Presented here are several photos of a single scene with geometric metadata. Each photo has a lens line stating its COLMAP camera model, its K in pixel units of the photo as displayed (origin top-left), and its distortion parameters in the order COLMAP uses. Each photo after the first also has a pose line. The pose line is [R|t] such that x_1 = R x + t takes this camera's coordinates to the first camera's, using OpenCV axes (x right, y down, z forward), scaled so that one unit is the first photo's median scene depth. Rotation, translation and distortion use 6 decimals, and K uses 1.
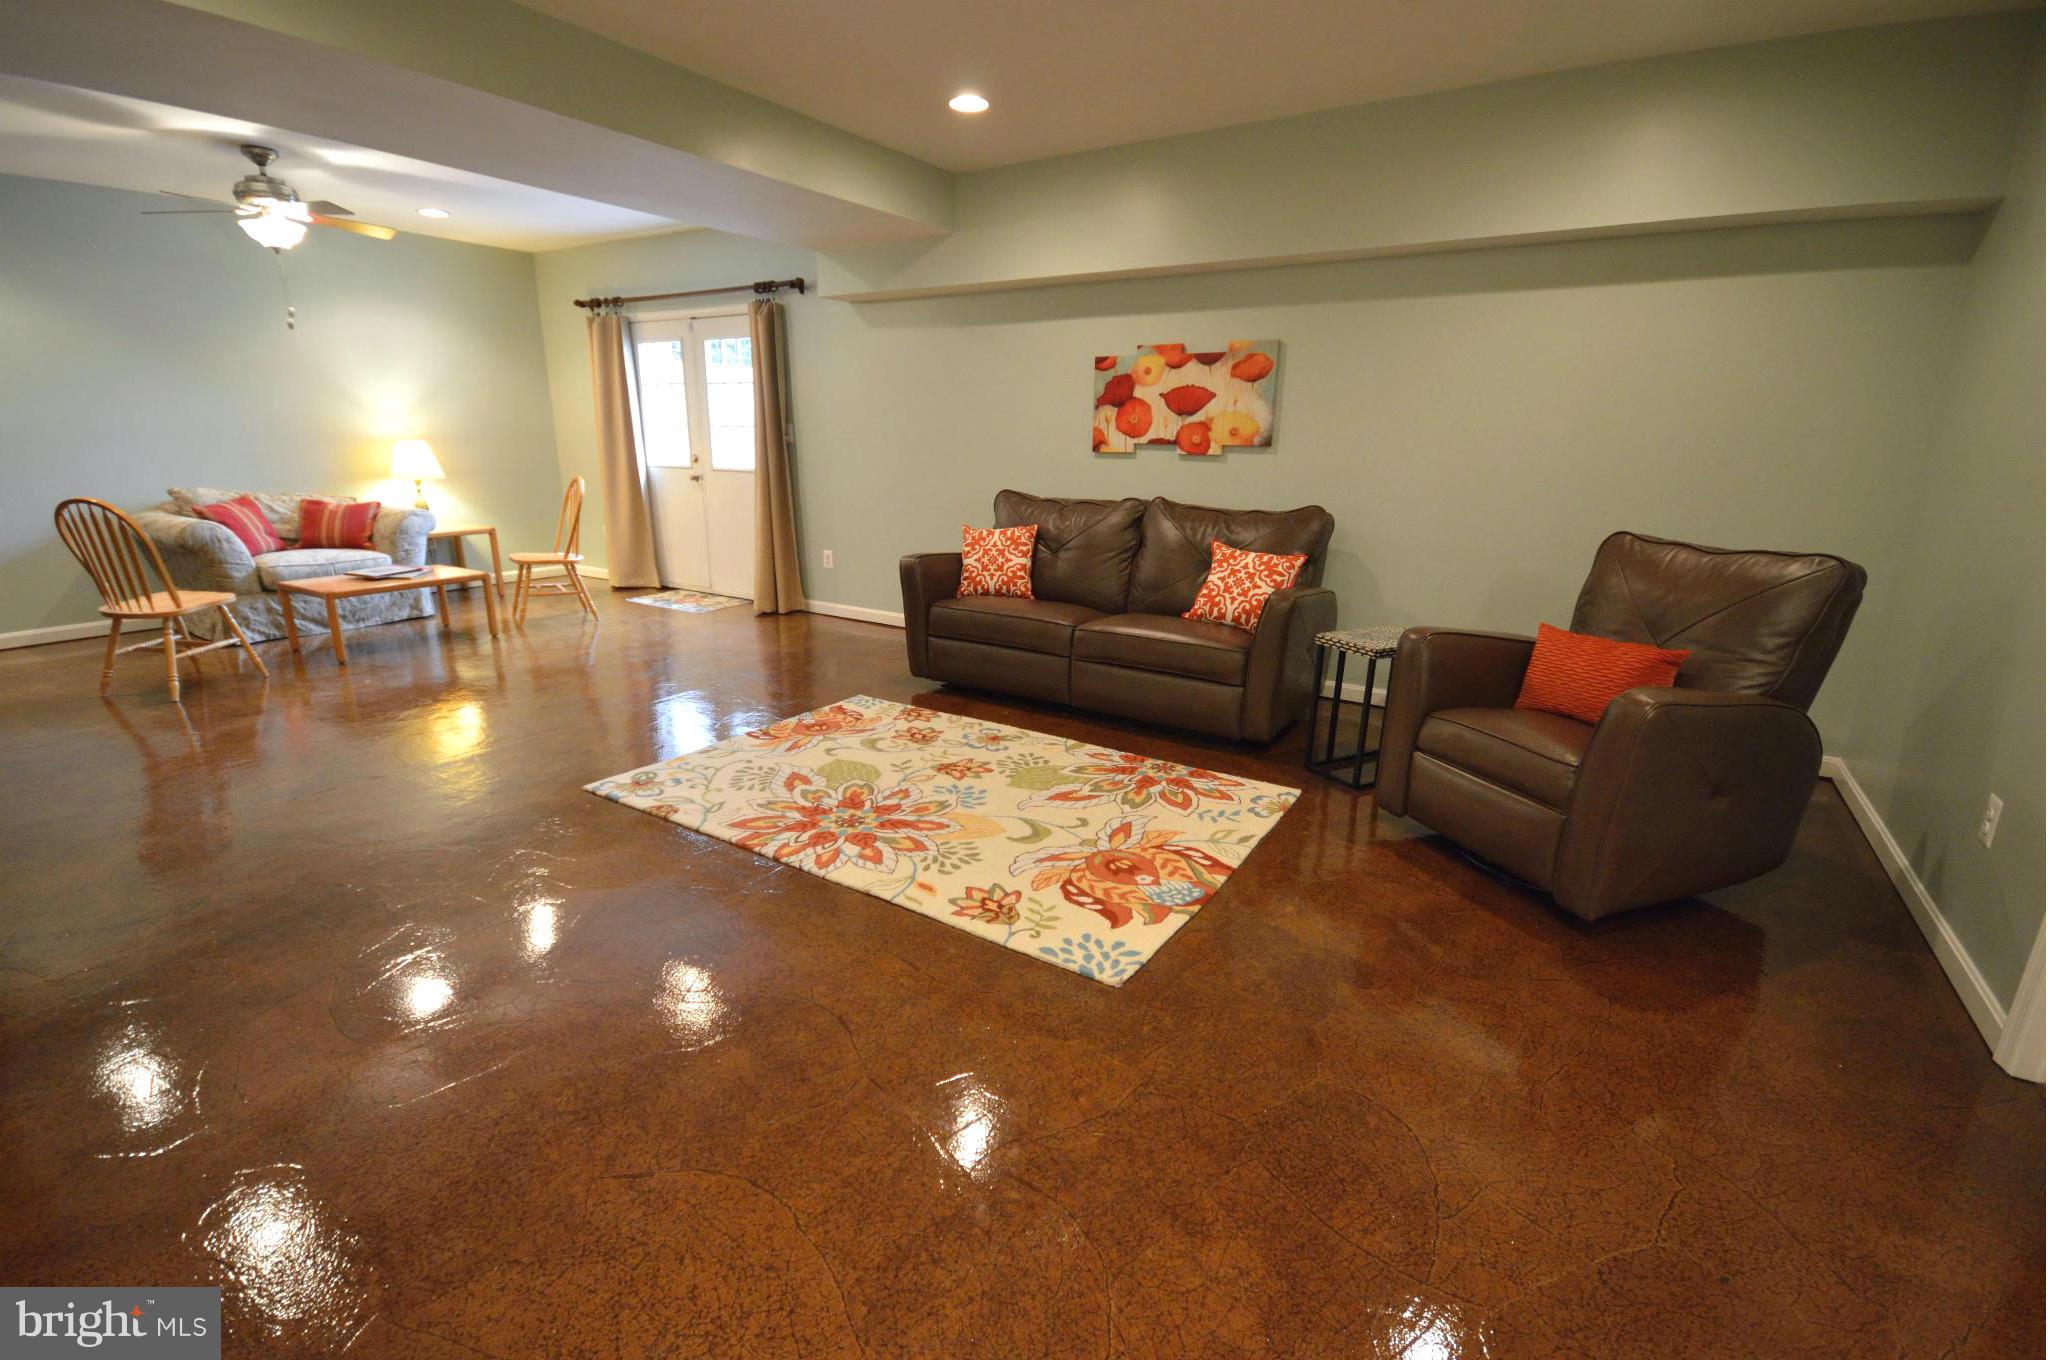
lens RADIAL K [[907.1, 0, 1028.8], [0, 907.1, 687.6], [0, 0, 1]] dist [0.001531, -0.008342]
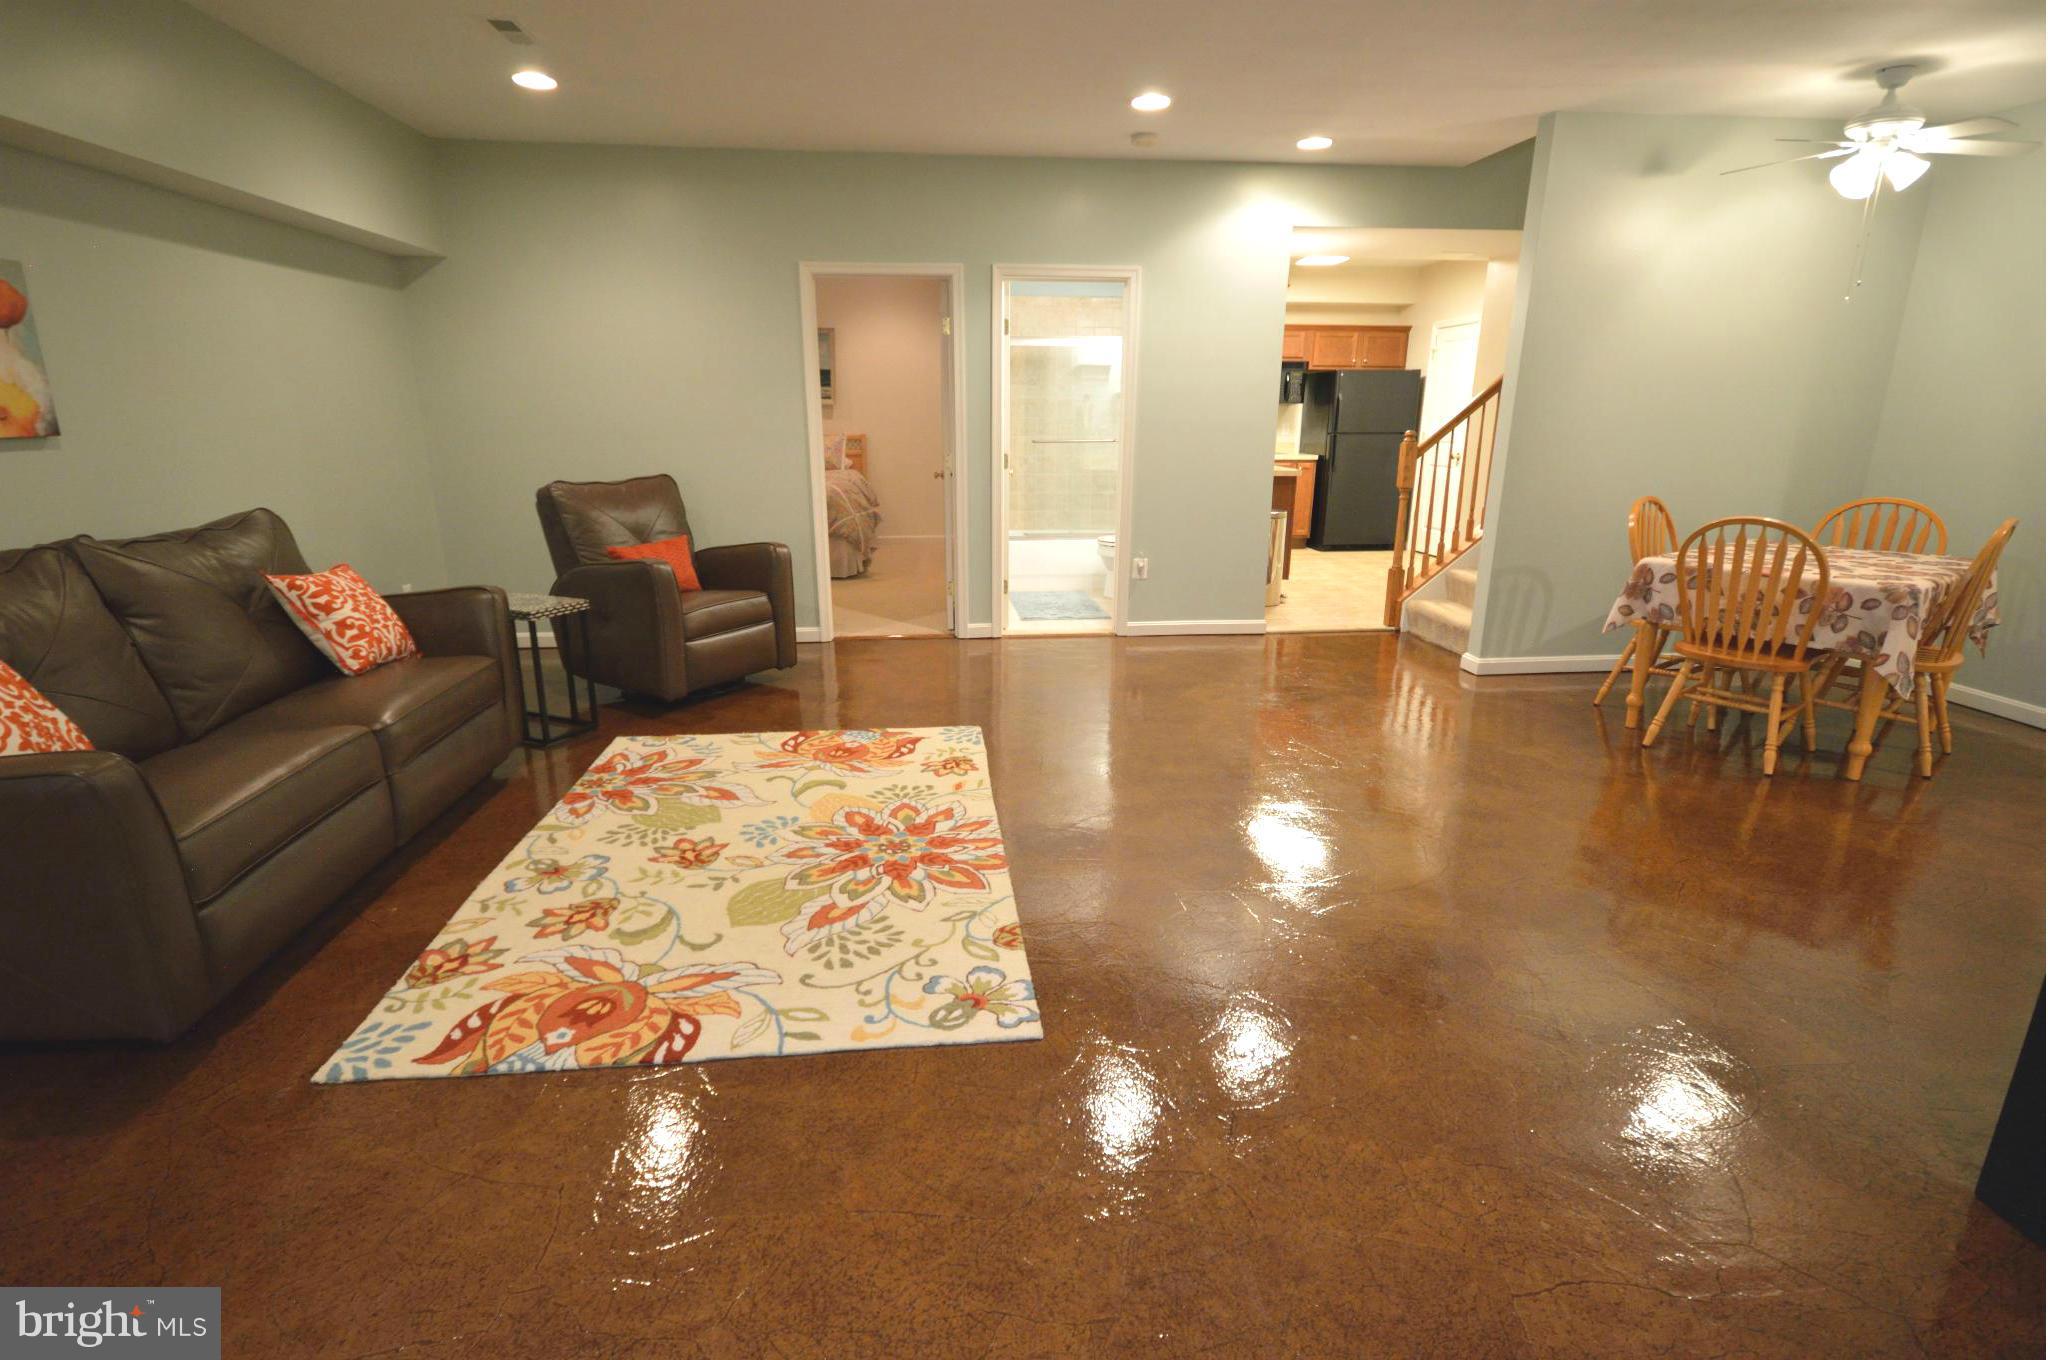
lens RADIAL K [[907.1, 0, 1028.2], [0, 907.1, 671.3], [0, 0, 1]] dist [0.001531, -0.008342]
pose [[-0.606319, -0.231471, 0.760788, -0.846336], [0.208000, 0.877231, 0.432668, -0.339234], [-0.767537, 0.420578, -0.483736, 1.151055]]
